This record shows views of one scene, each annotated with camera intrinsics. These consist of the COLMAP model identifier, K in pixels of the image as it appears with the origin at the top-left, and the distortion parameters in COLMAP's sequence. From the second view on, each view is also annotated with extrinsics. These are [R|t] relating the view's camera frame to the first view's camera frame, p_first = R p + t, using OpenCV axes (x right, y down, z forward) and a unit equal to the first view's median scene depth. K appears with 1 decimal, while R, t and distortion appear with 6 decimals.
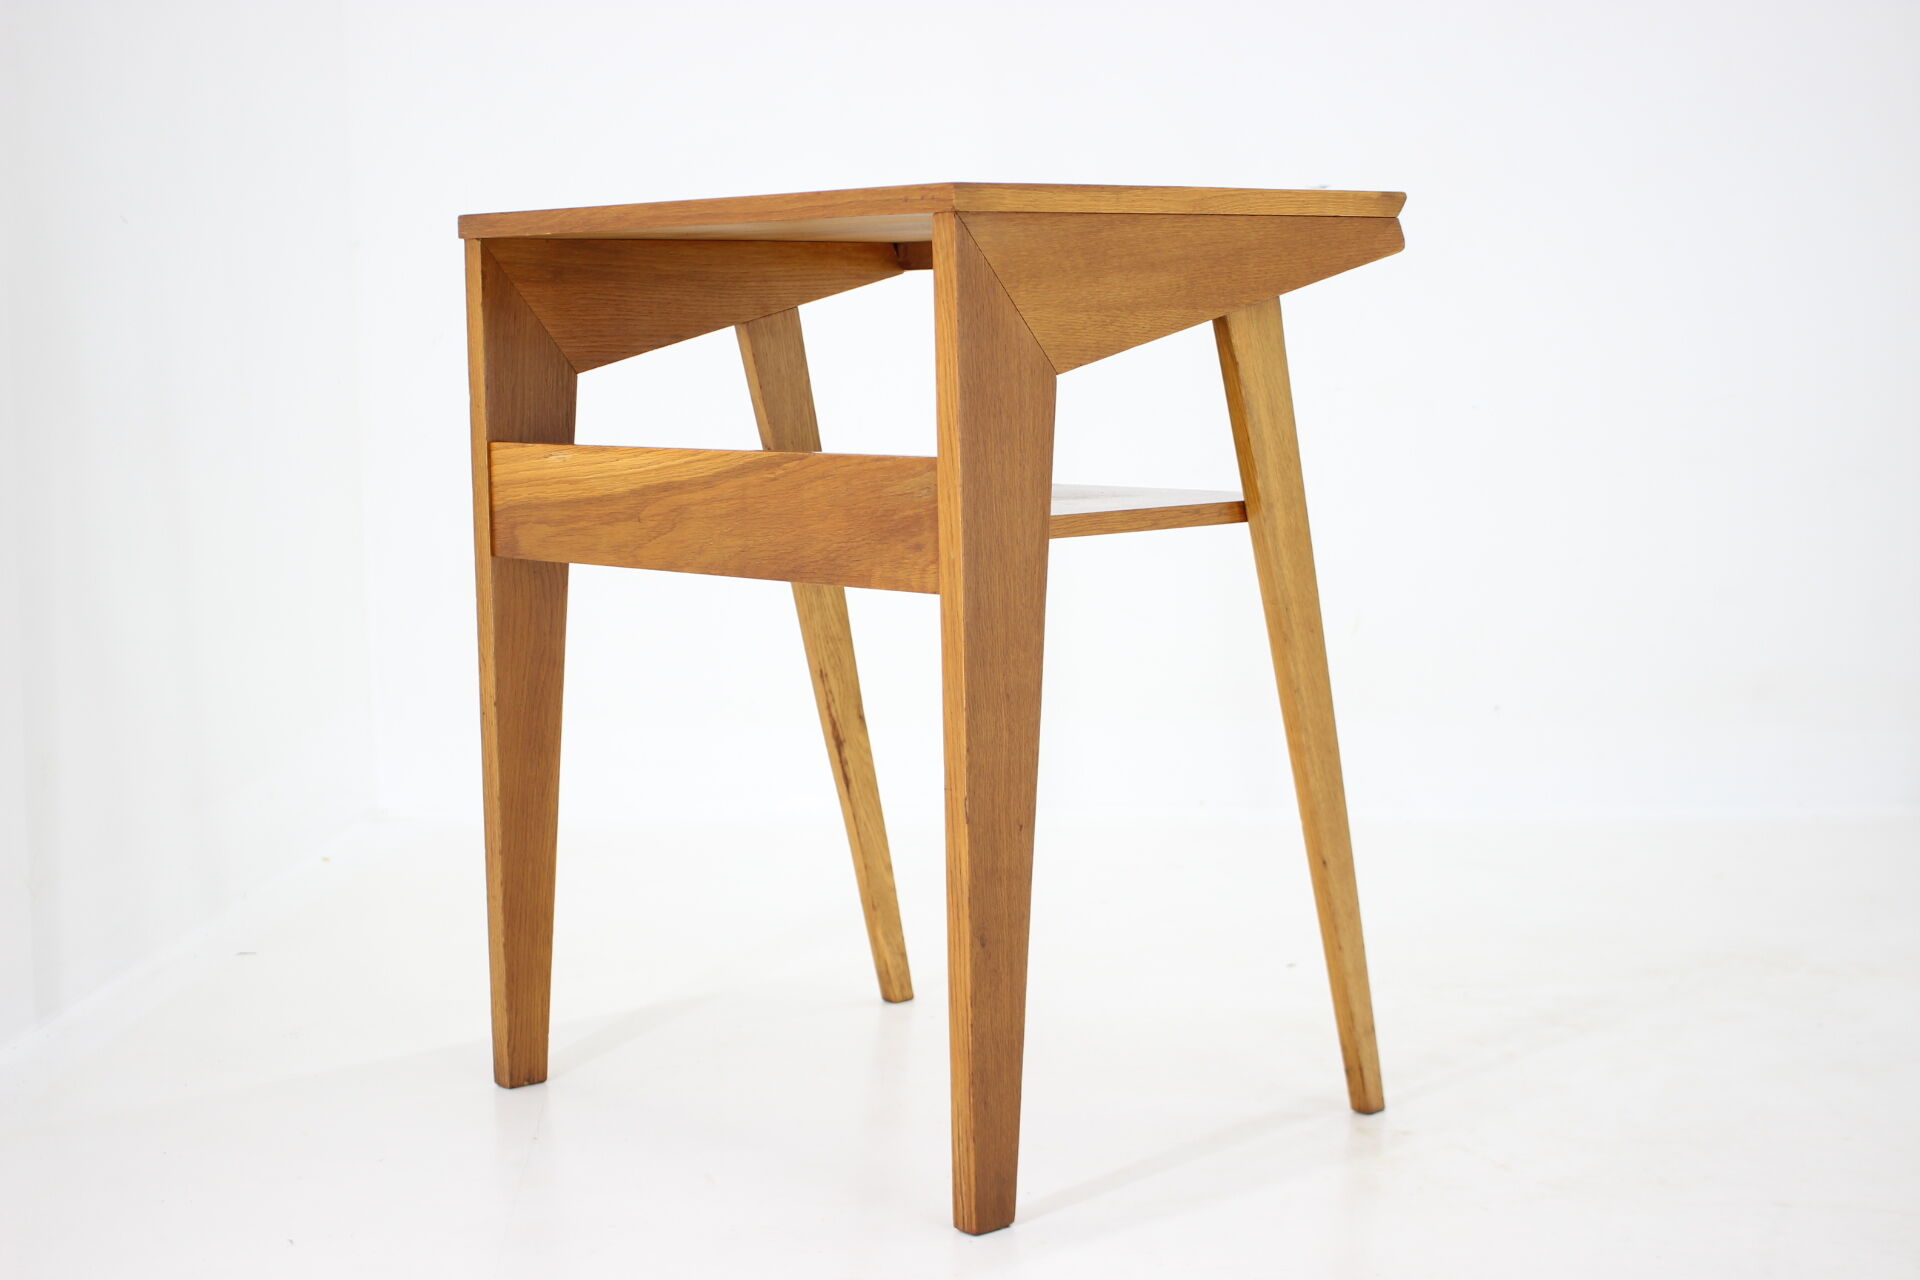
lens RADIAL K [[3019.7, 0, 960.0], [0, 3019.7, 640.0], [0, 0, 1]] dist [-0.022760, -0.020898]
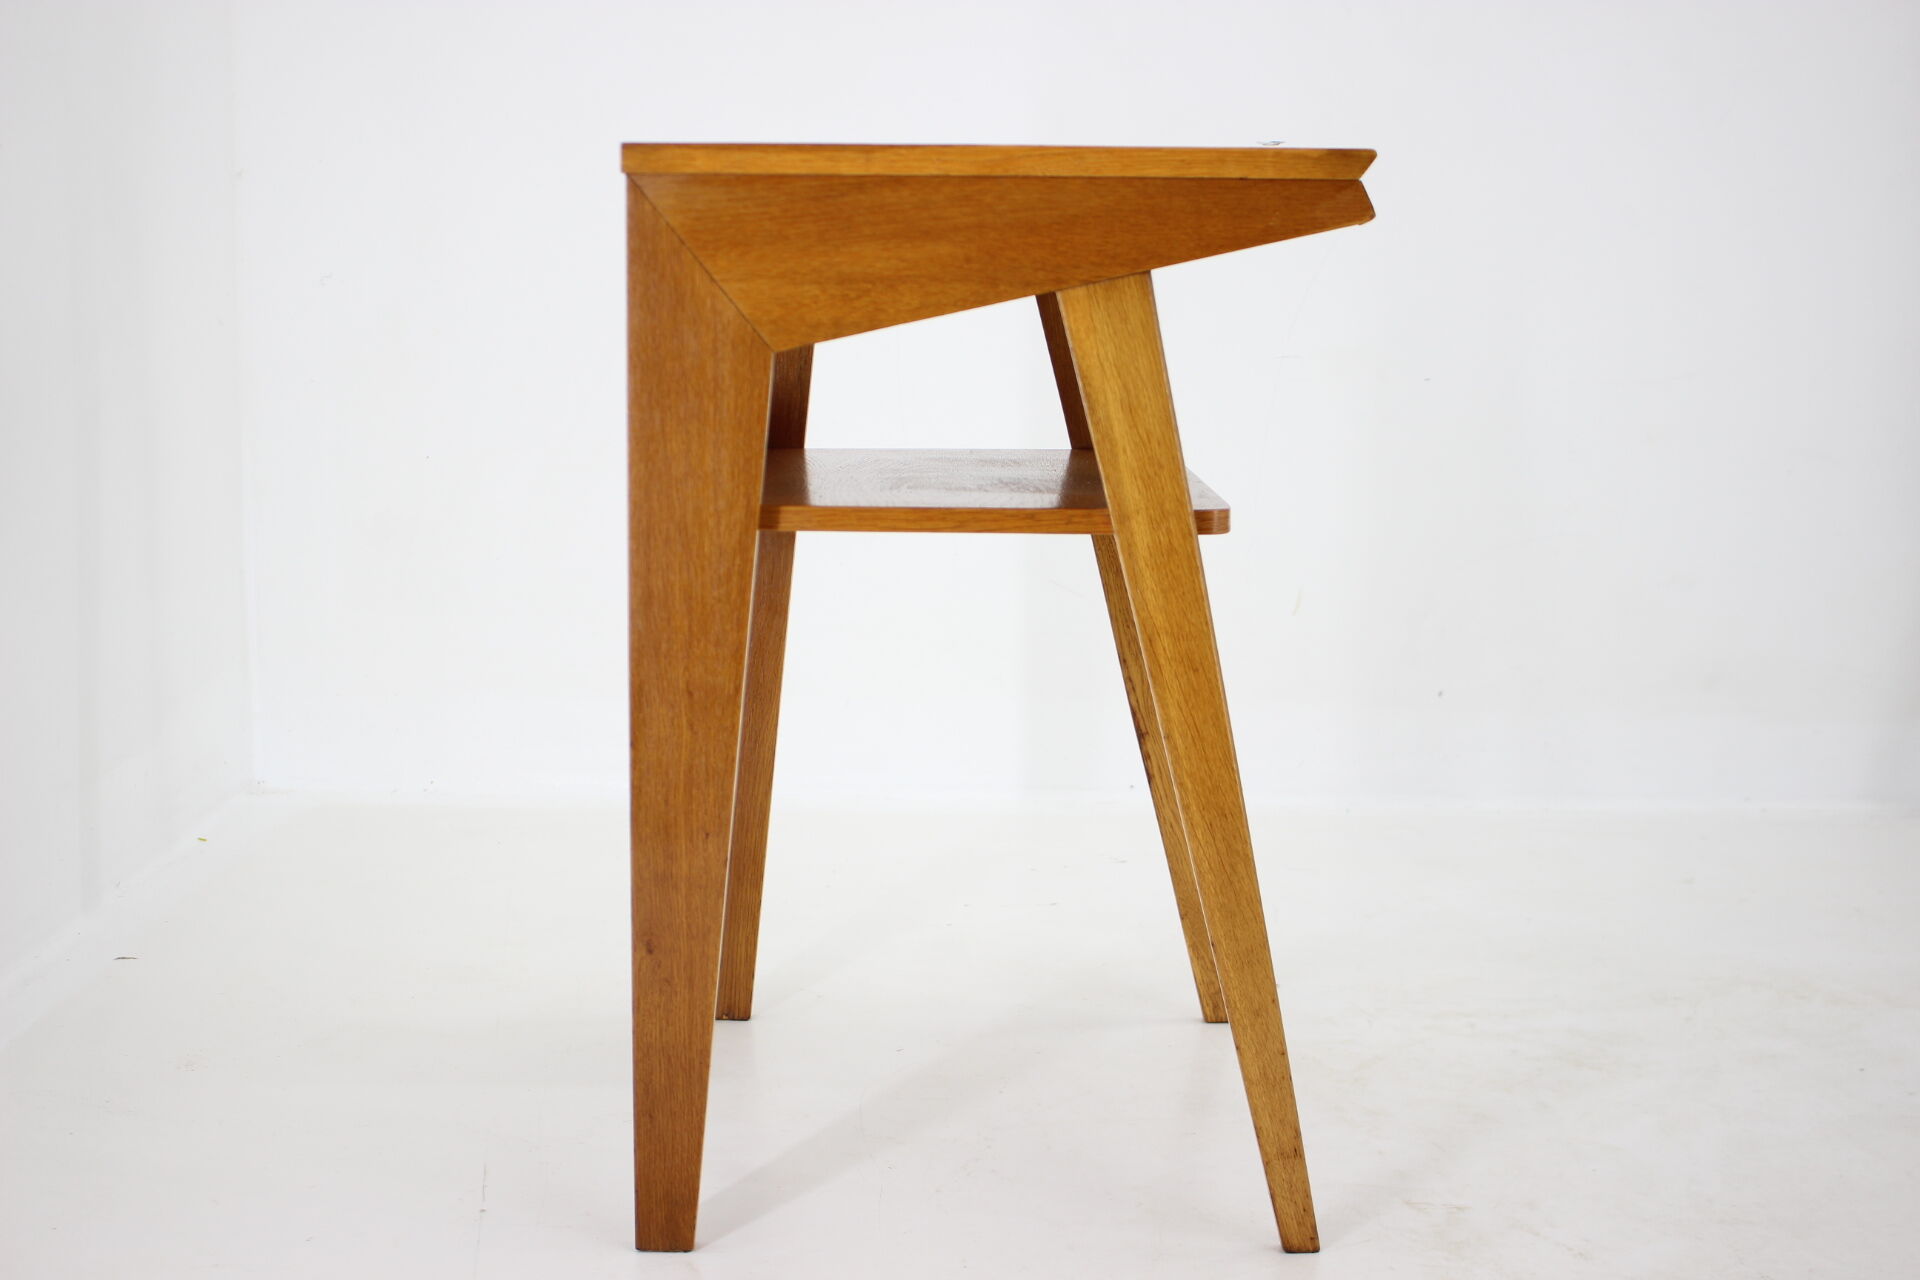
lens RADIAL K [[2861.3, 0, 960.0], [0, 2861.3, 640.0], [0, 0, 1]] dist [-0.043137, -0.039165]
pose [[0.738537, 0.111886, -0.664865, 0.631209], [-0.093953, 0.993591, 0.062841, -0.058300], [0.667635, 0.016056, 0.744316, 0.376727]]
